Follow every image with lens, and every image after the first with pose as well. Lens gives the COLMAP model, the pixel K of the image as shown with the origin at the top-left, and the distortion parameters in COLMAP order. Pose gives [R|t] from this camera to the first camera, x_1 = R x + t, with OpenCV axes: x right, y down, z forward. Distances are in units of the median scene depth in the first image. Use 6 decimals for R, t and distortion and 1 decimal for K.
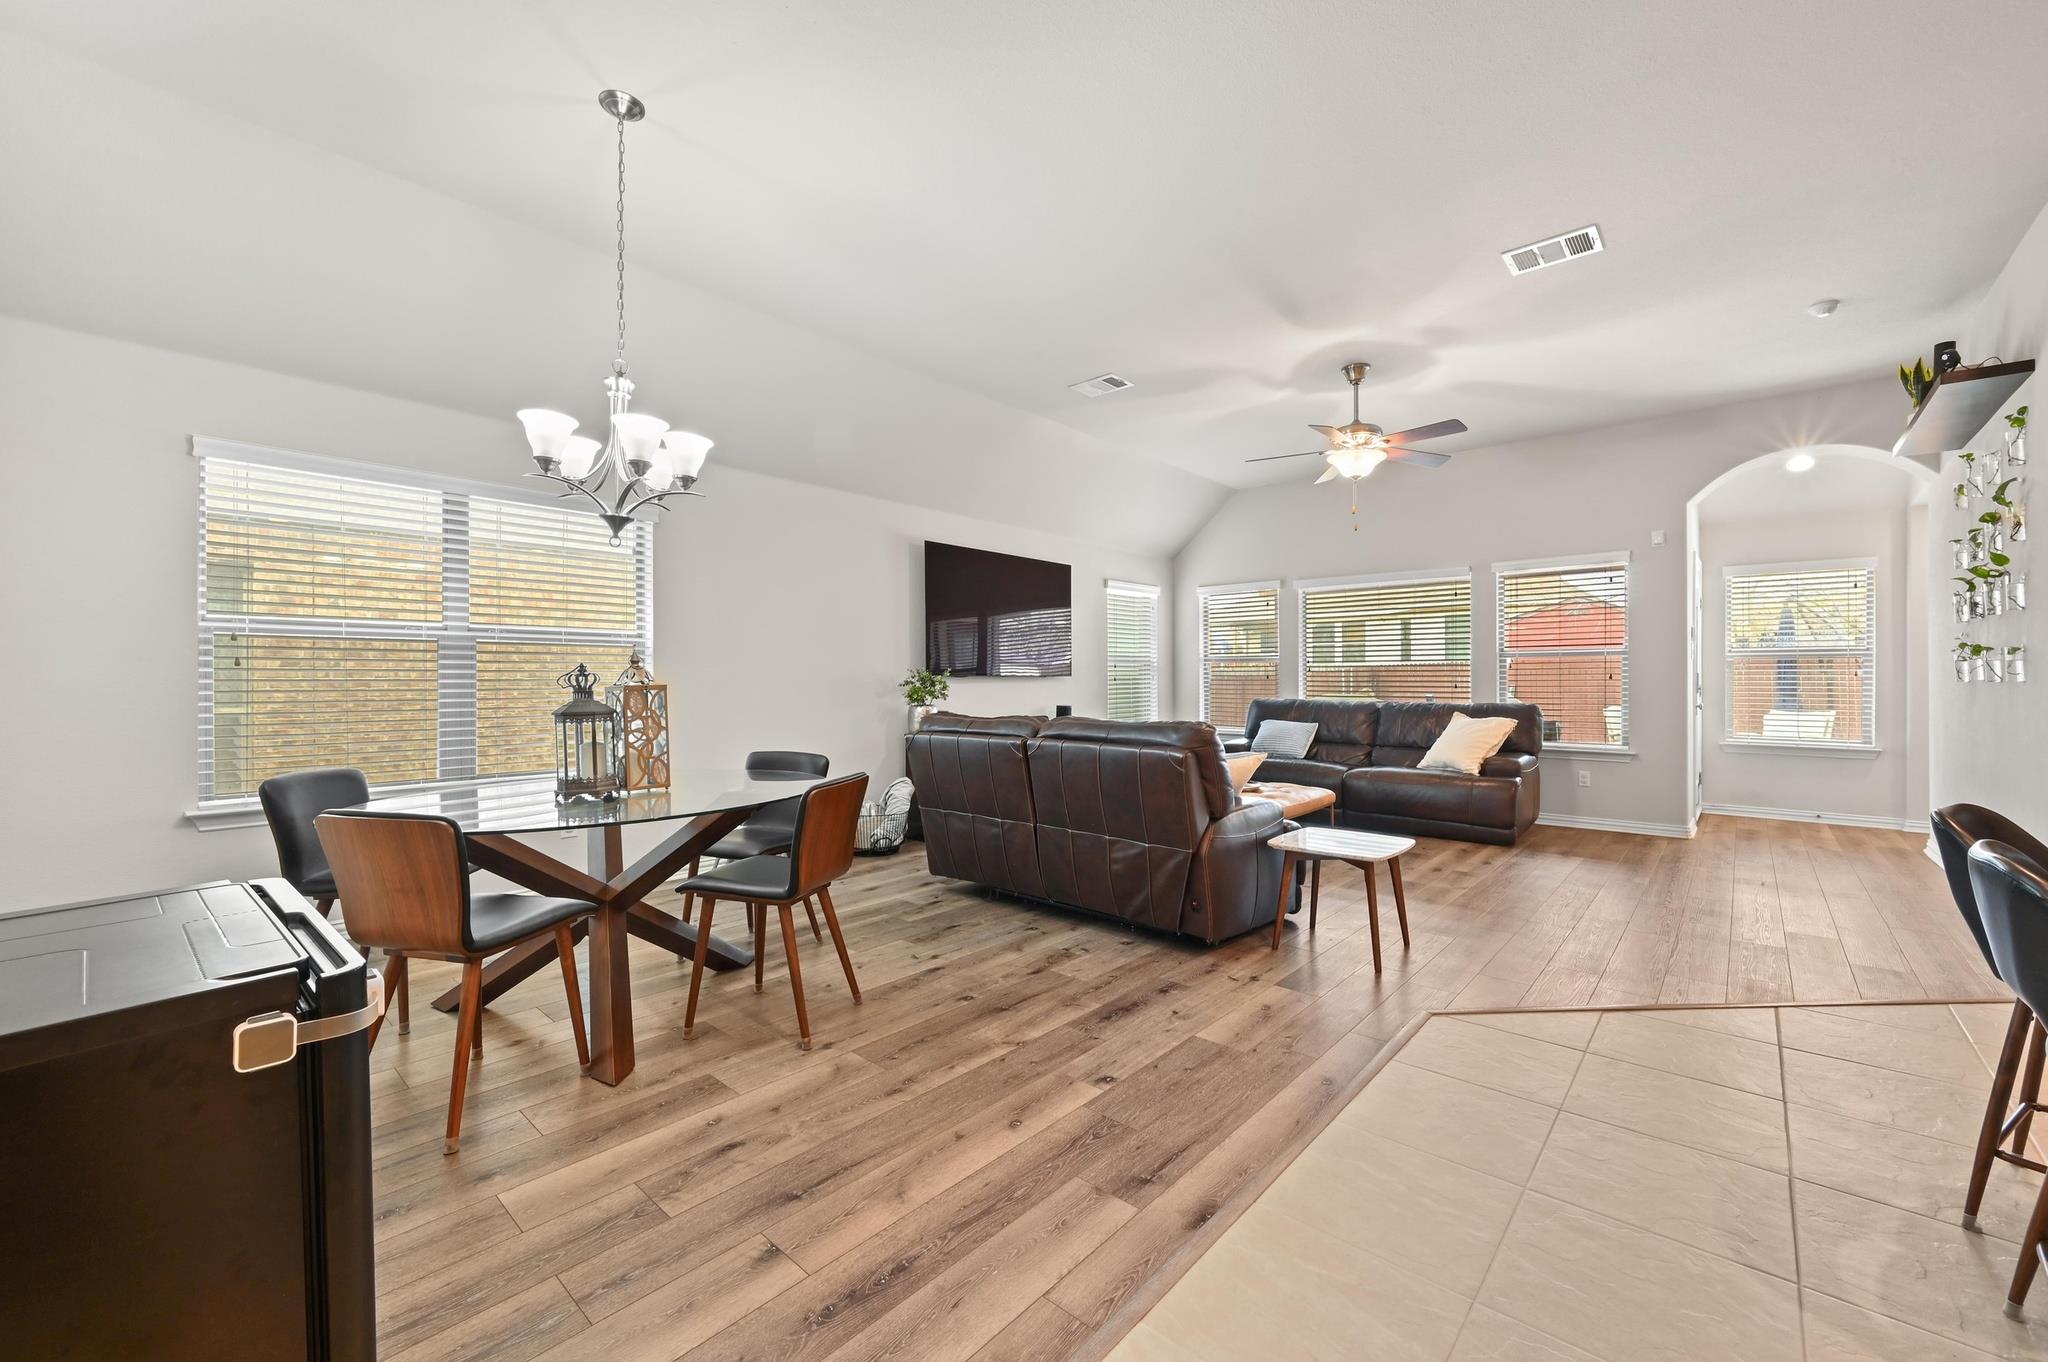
lens RADIAL K [[806.3, 0, 1028.3], [0, 806.3, 680.2], [0, 0, 1]] dist [-0.000160, -0.000059]
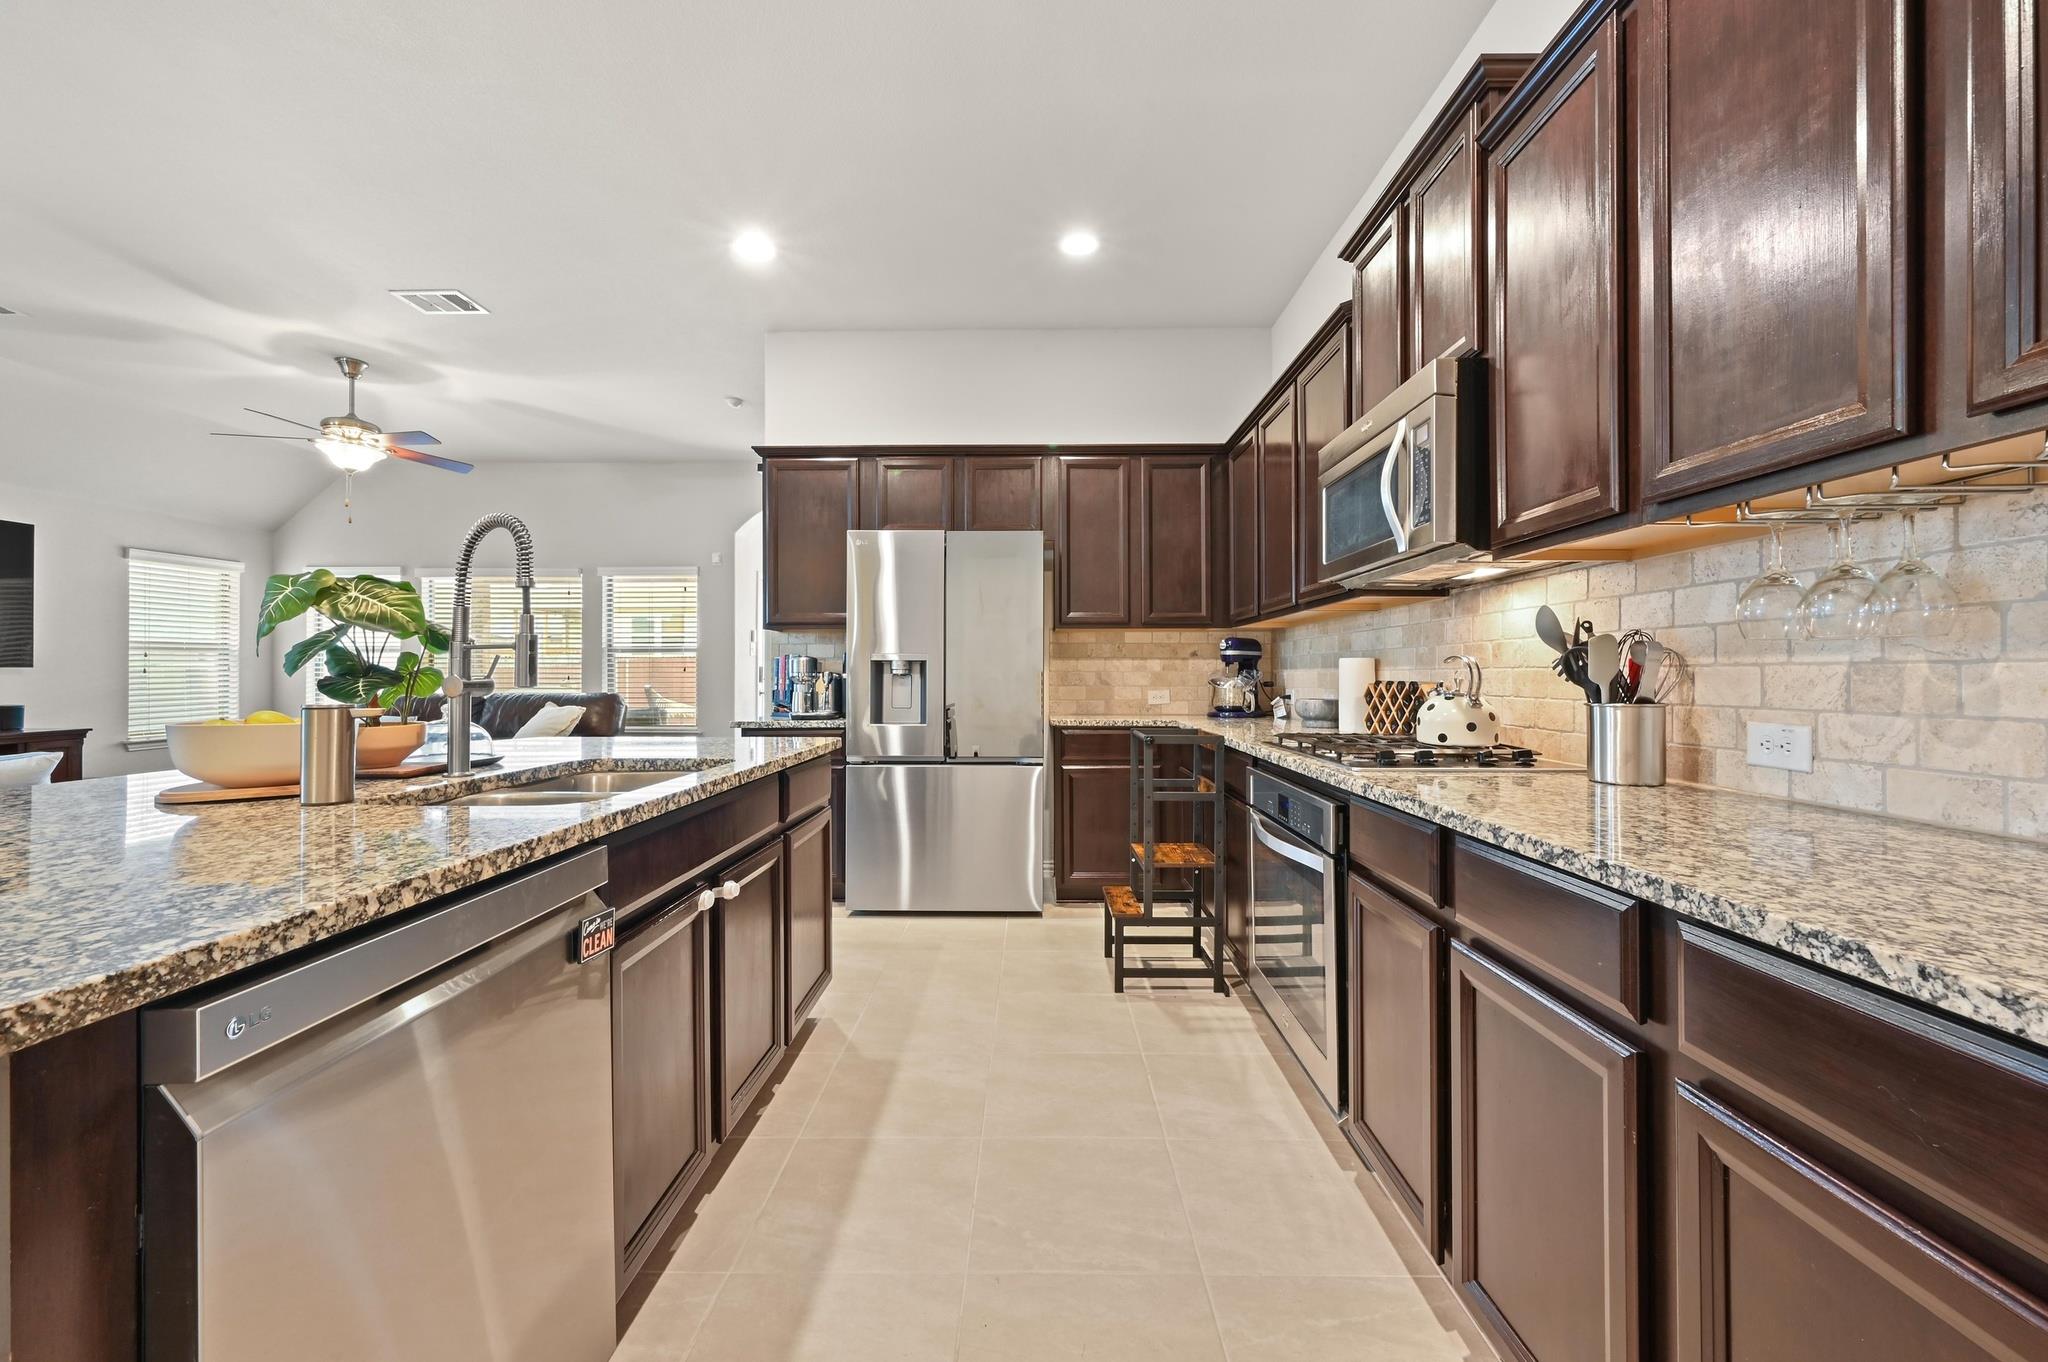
lens RADIAL K [[807.4, 0, 1019.4], [0, 807.4, 671.4], [0, 0, 1]] dist [-0.000975, 0.000322]
pose [[0.753338, 0.001623, 0.657631, 0.370759], [-0.000206, 0.999997, -0.002232, 0.000681], [-0.657633, 0.001546, 0.753337, -0.302829]]
